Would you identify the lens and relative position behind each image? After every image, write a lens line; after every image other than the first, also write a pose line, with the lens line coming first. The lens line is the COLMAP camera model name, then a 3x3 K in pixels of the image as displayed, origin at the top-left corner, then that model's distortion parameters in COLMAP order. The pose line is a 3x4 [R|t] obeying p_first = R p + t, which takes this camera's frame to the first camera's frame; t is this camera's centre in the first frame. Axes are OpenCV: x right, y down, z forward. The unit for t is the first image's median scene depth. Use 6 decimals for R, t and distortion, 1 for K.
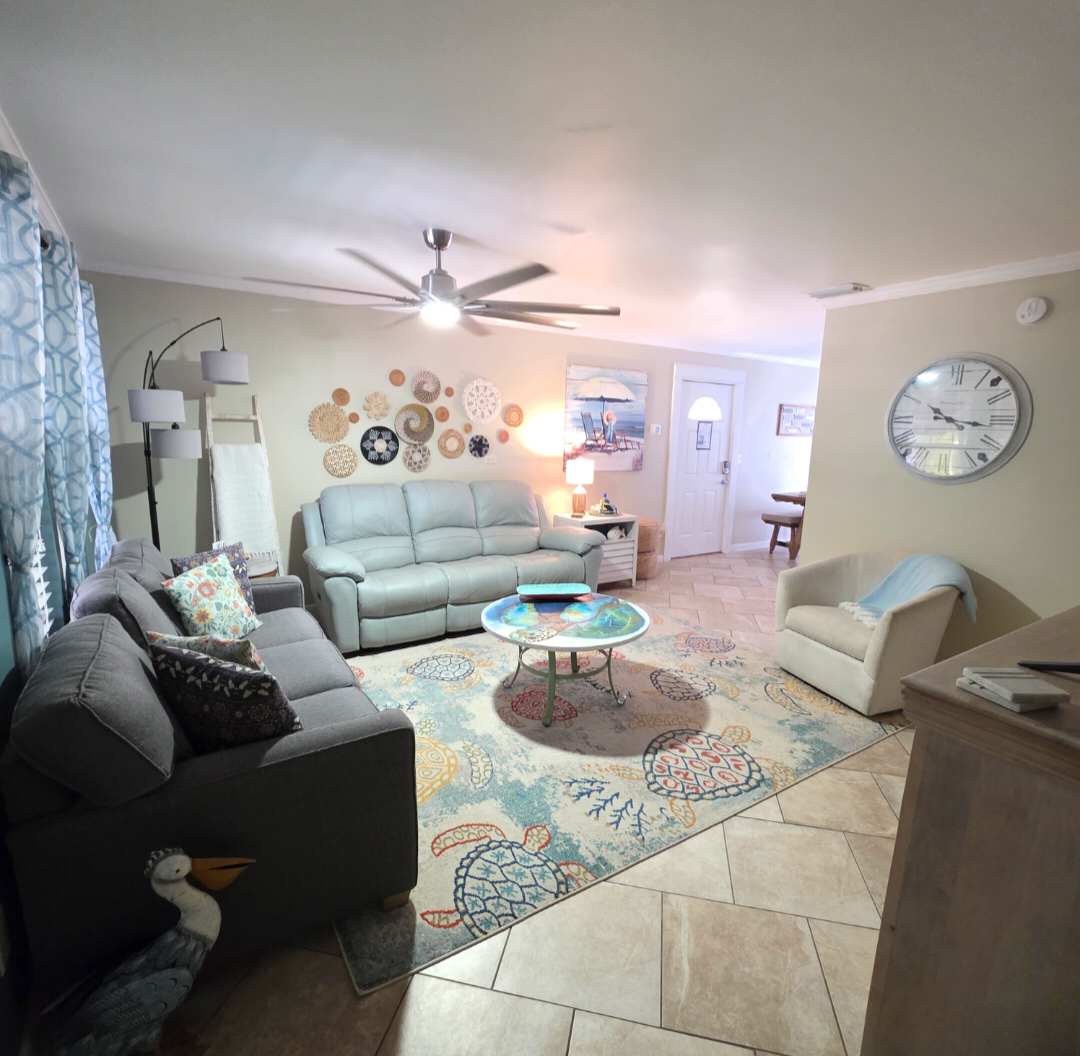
lens RADIAL K [[570.1, 0, 539.5], [0, 570.1, 531.6], [0, 0, 1]] dist [-0.003811, 0.001113]
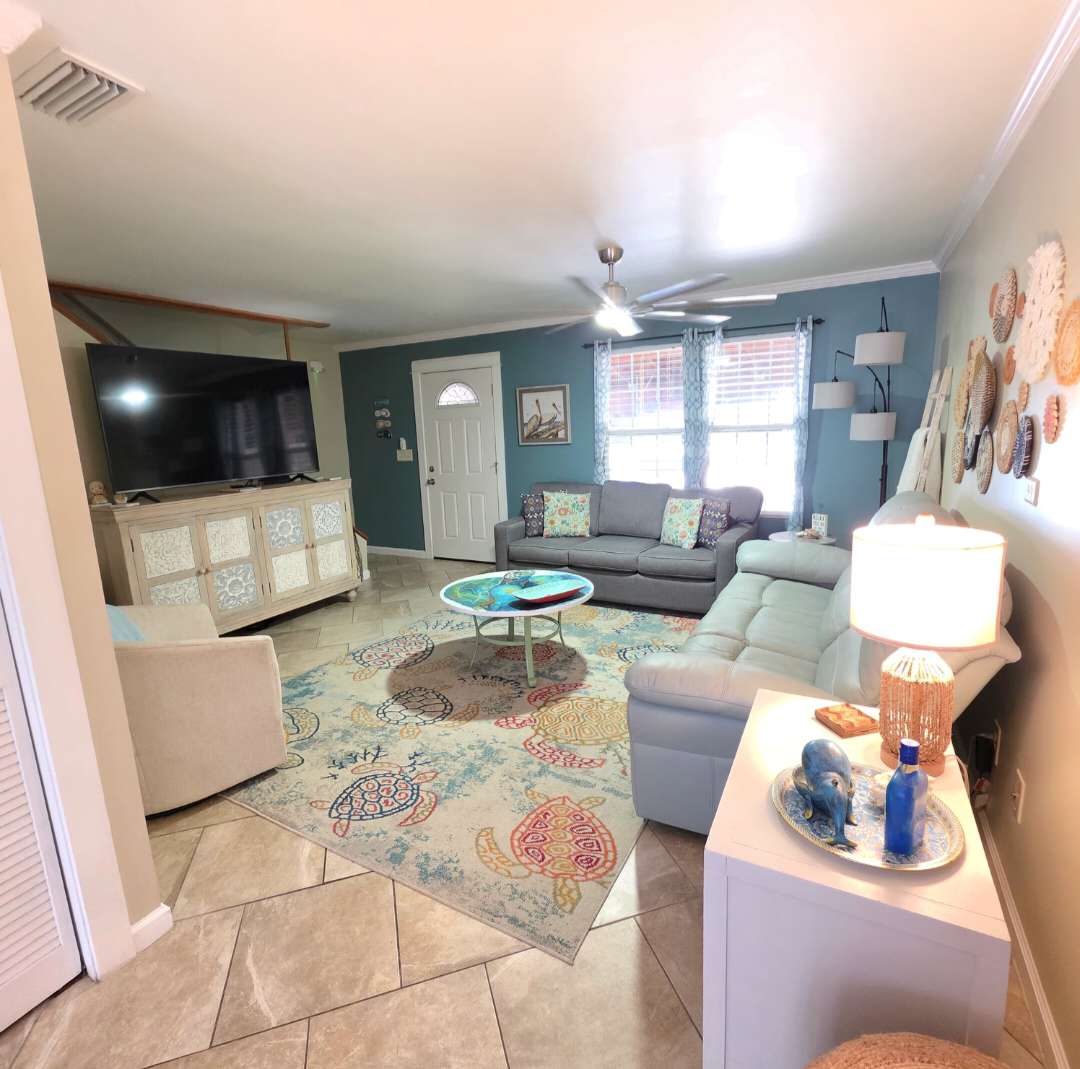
lens RADIAL K [[570.1, 0, 538.4], [0, 570.1, 529.4], [0, 0, 1]] dist [-0.003811, 0.001113]
pose [[-0.873374, 0.100188, -0.476634, 0.534695], [-0.066455, 0.944949, 0.320398, -0.321942], [0.482495, 0.311502, -0.818636, 1.941358]]
